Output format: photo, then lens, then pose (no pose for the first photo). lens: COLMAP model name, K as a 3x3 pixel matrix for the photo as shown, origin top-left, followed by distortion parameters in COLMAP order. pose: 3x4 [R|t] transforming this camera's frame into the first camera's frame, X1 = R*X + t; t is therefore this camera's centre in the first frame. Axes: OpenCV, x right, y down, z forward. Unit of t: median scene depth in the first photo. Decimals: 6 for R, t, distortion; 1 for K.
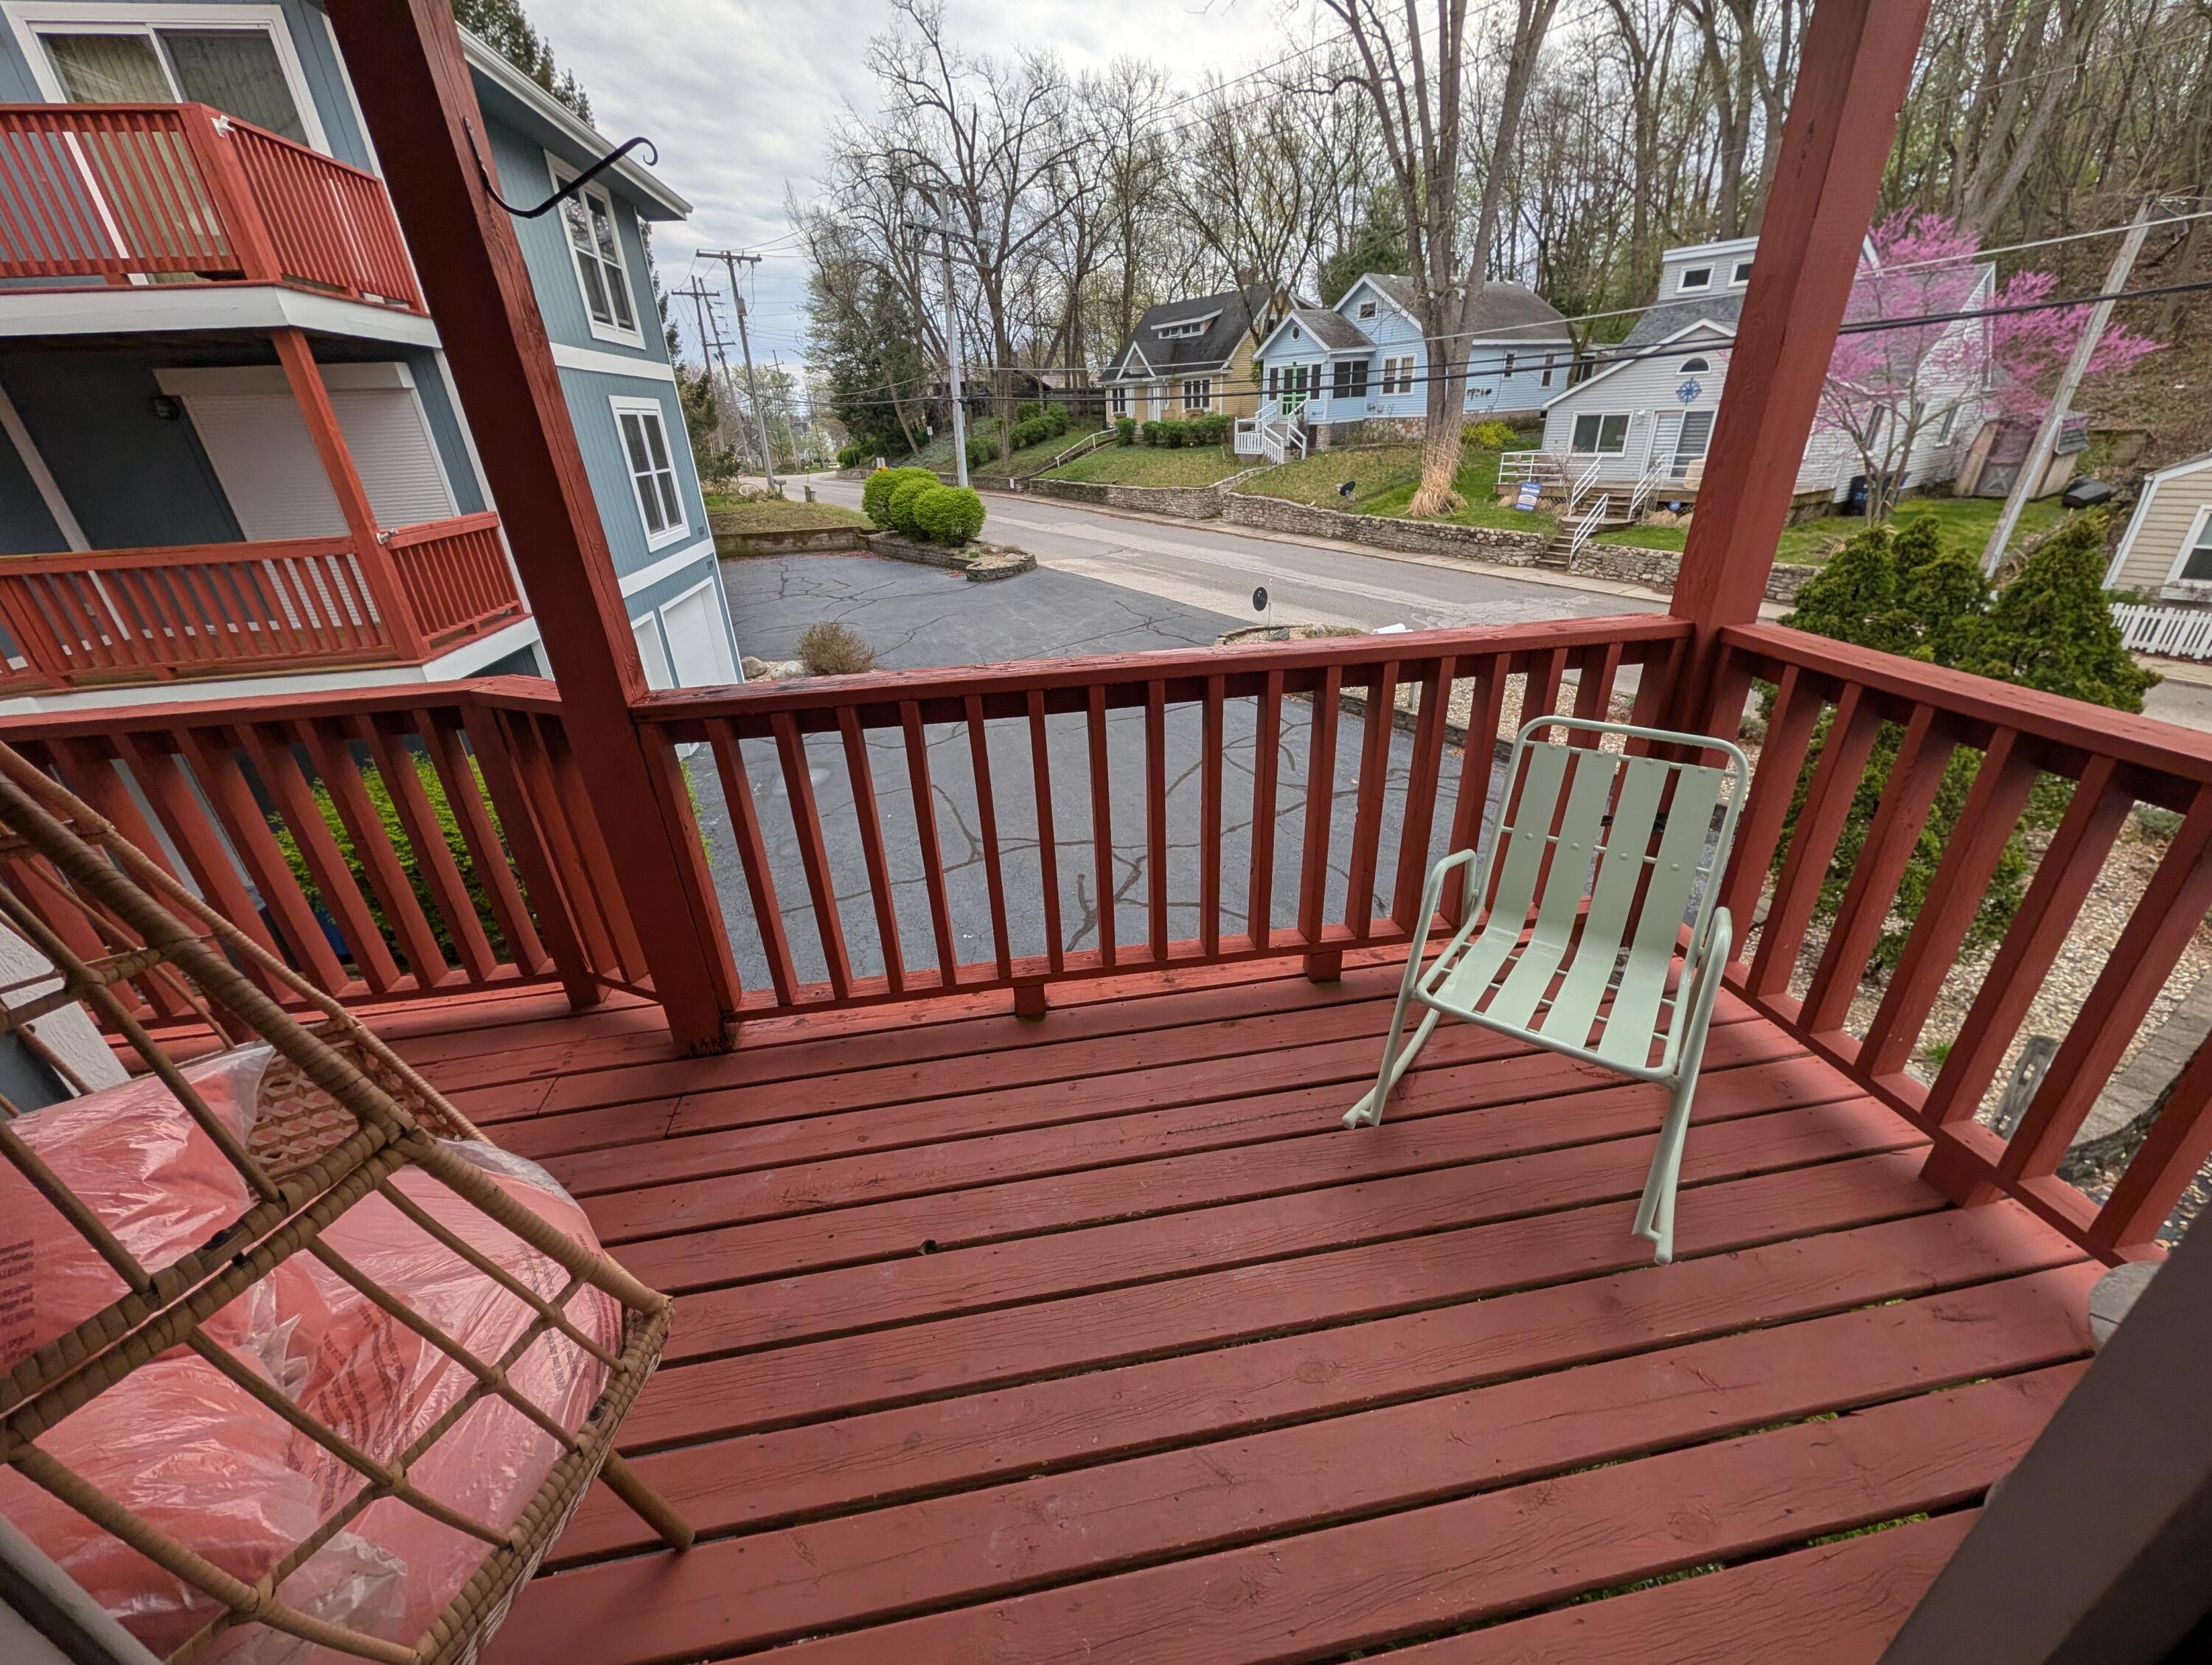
lens RADIAL K [[845.8, 0, 1113.5], [0, 845.8, 828.1], [0, 0, 1]] dist [-0.002059, -0.000146]
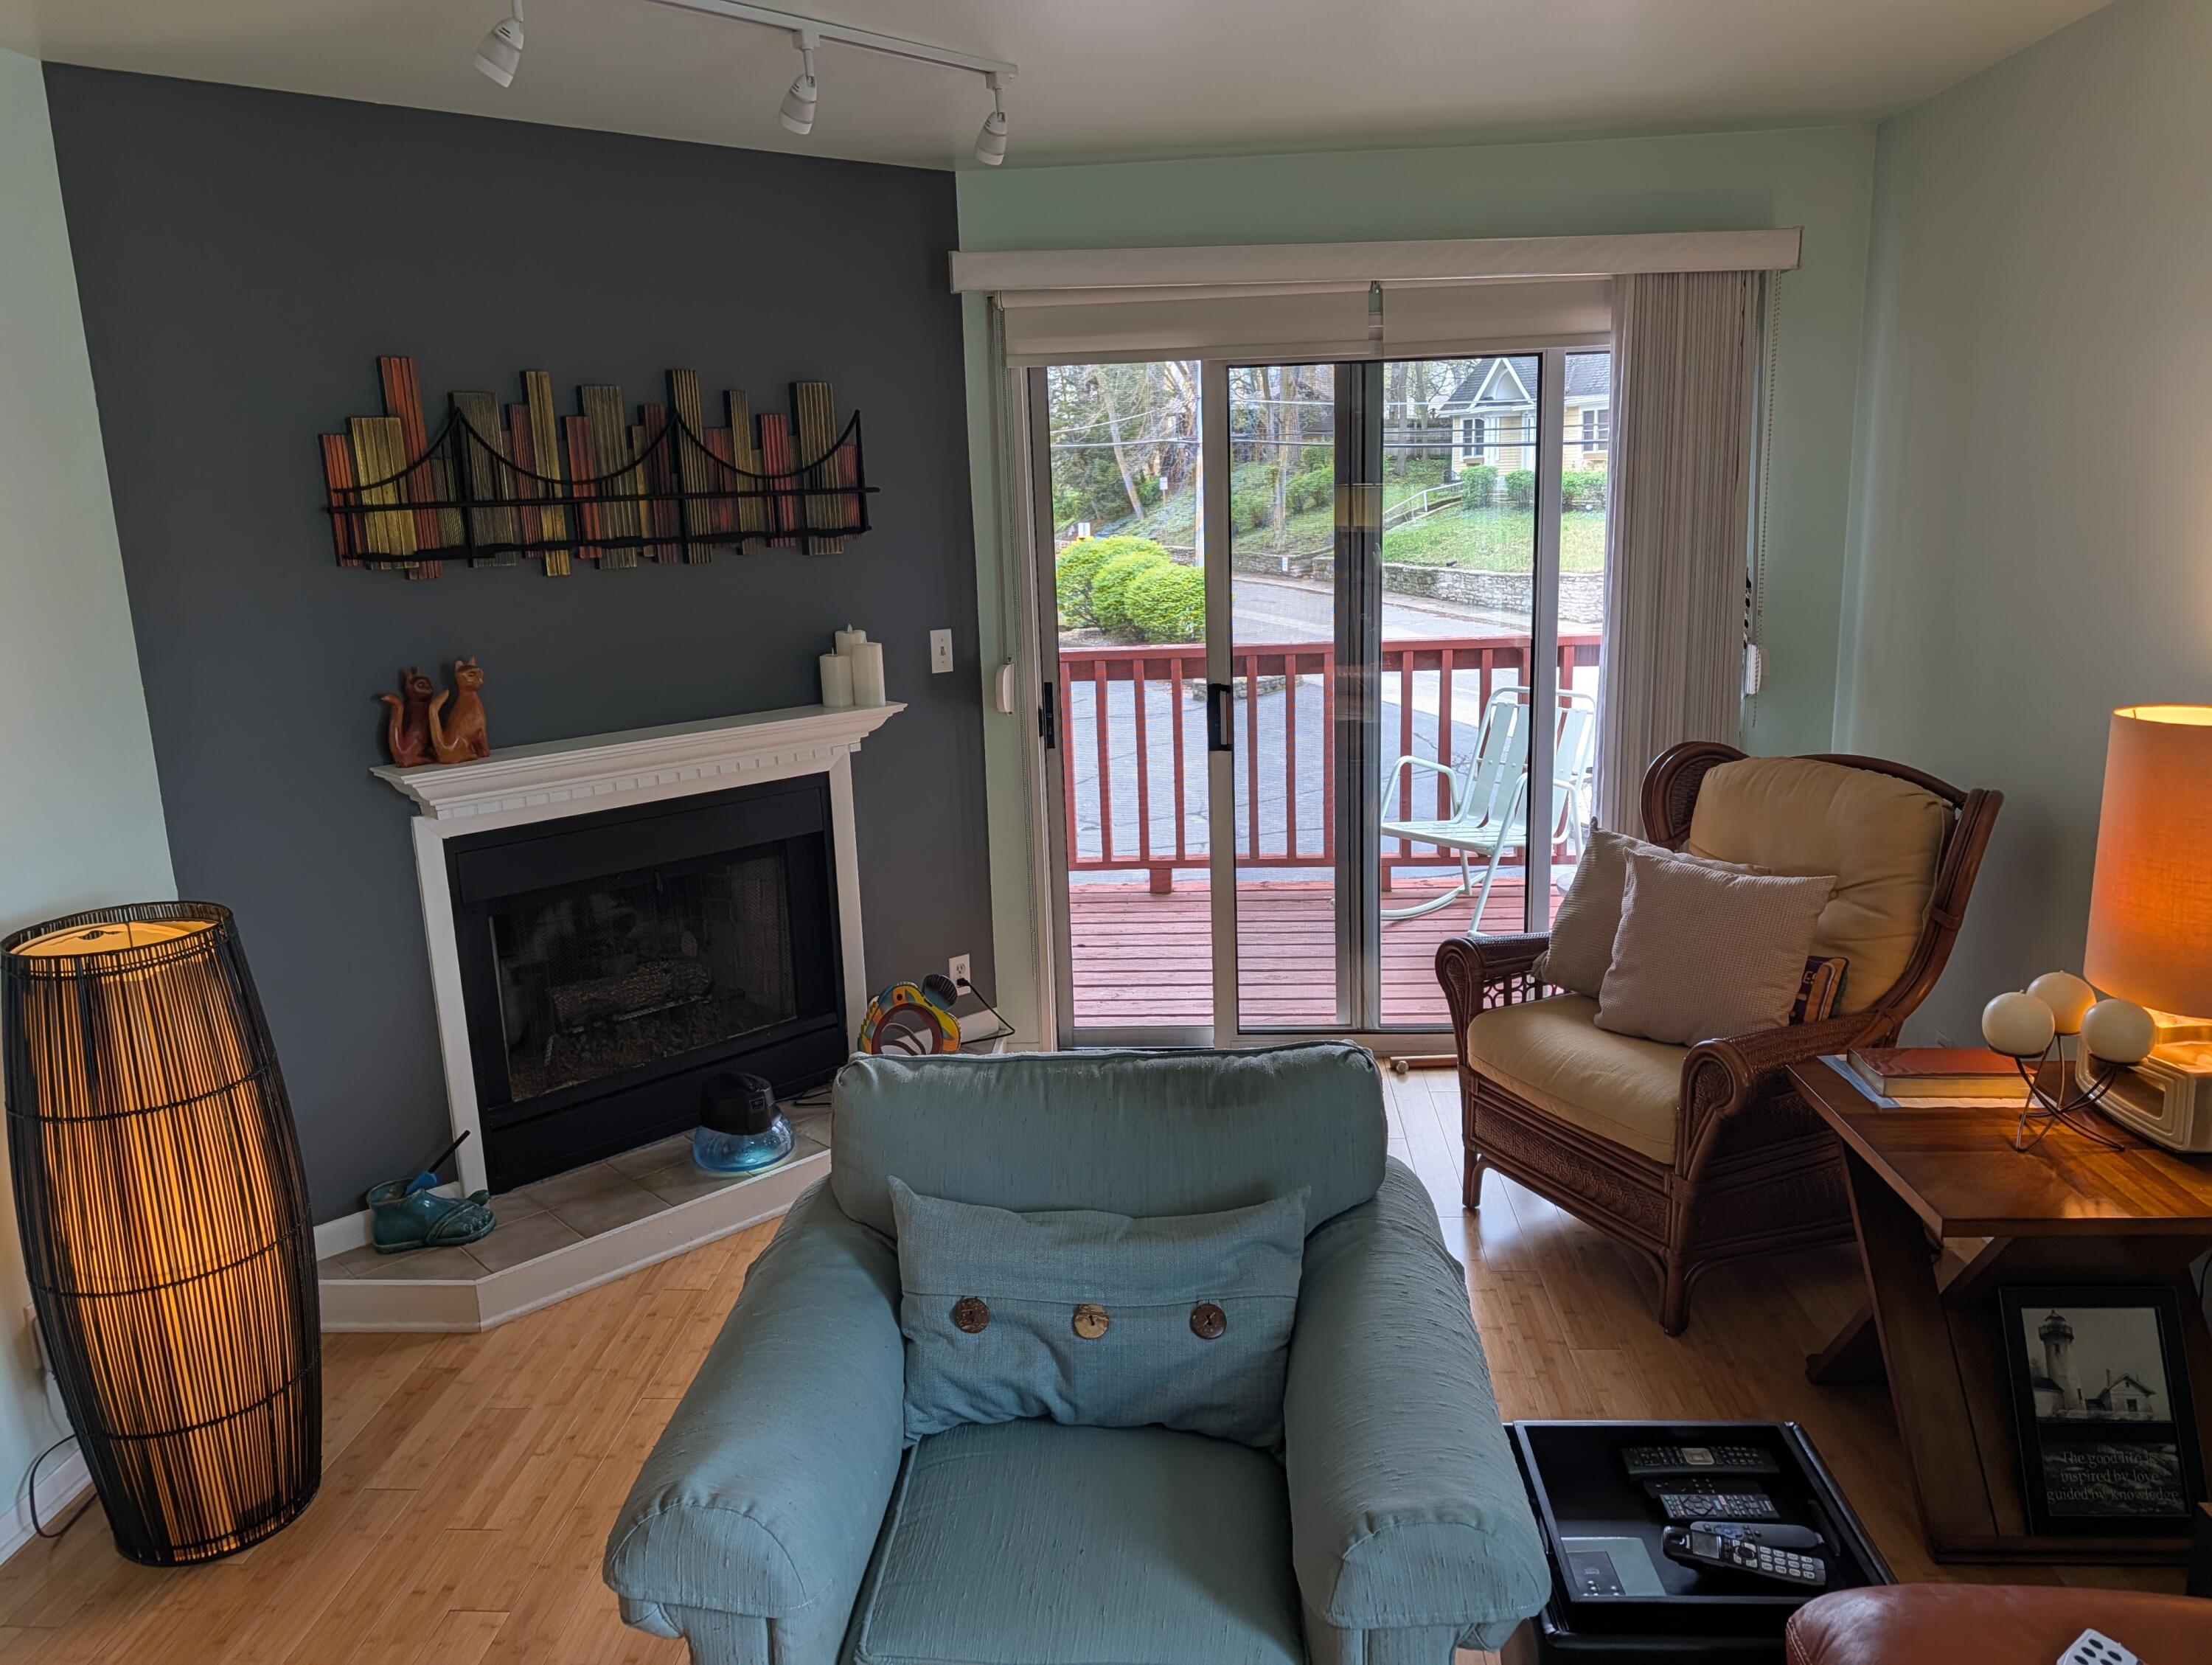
lens RADIAL K [[1582.8, 0, 1105.6], [0, 1582.8, 829.6], [0, 0, 1]] dist [0.008754, 0.000705]
pose [[0.973061, 0.054096, -0.224110, 0.024158], [-0.102008, 0.972775, -0.208095, 0.040088], [0.206752, 0.225350, 0.952088, -0.095687]]
